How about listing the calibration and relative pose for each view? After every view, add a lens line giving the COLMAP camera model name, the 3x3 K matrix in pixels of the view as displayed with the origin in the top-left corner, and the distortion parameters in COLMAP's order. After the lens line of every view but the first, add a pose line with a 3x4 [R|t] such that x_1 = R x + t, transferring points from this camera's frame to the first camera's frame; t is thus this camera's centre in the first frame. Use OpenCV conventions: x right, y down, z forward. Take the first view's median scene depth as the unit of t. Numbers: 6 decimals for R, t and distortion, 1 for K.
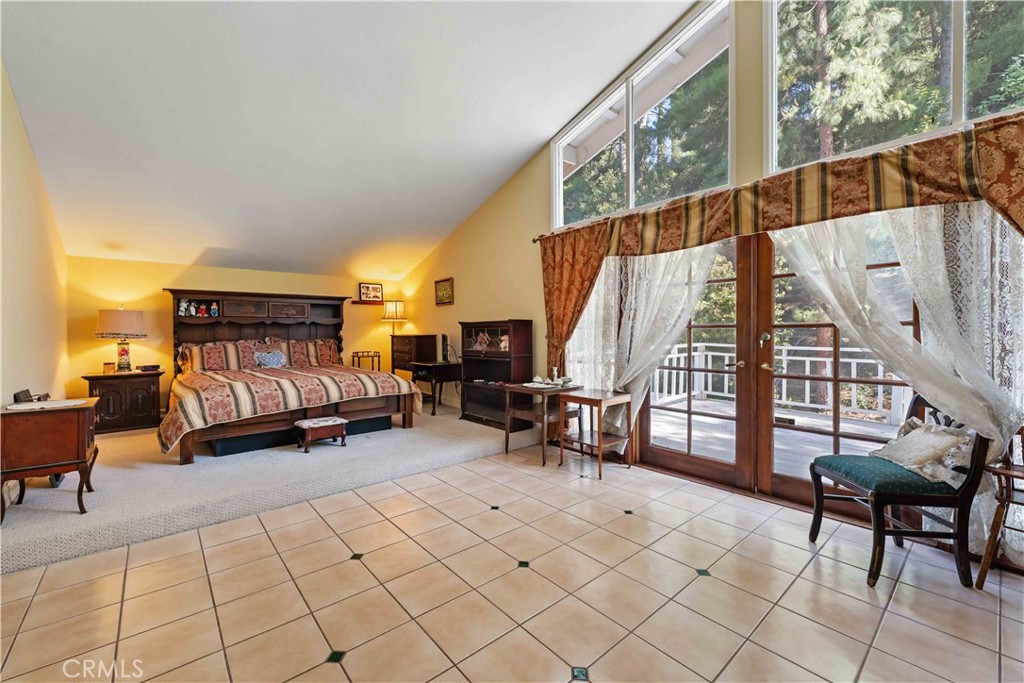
lens RADIAL K [[419.5, 0, 511.2], [0, 419.5, 338.5], [0, 0, 1]] dist [0.002772, -0.000786]
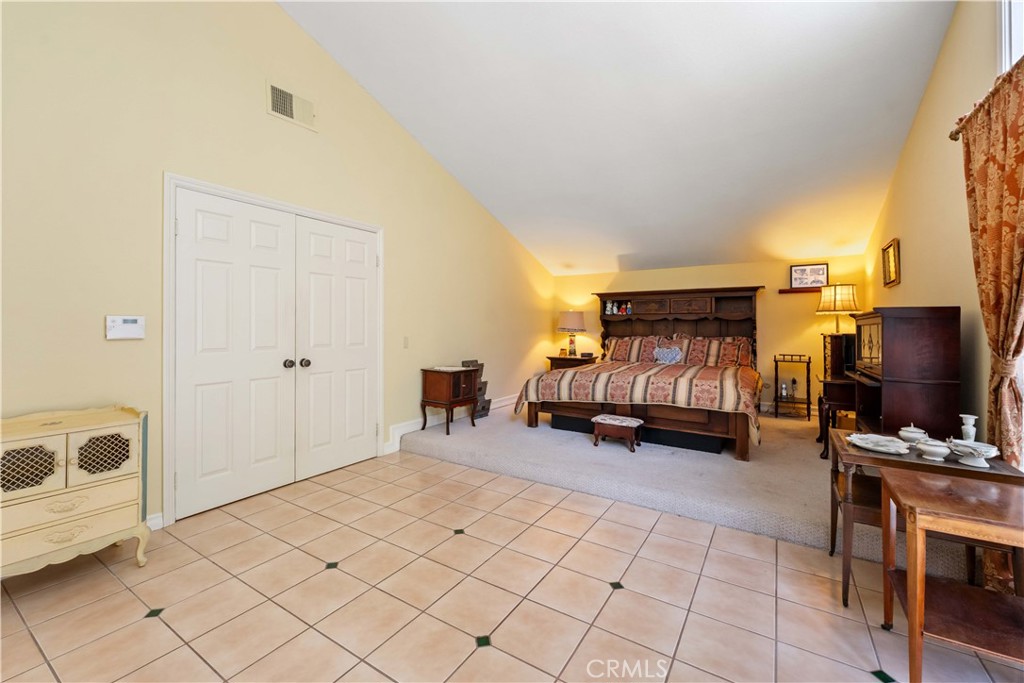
lens RADIAL K [[419.5, 0, 480.0], [0, 419.5, 326.8], [0, 0, 1]] dist [0.002772, -0.000786]
pose [[0.274520, 0.004892, -0.961569, 0.316486], [-0.022306, 0.999750, -0.001282, -0.008758], [0.961323, 0.021800, 0.274561, 0.330512]]
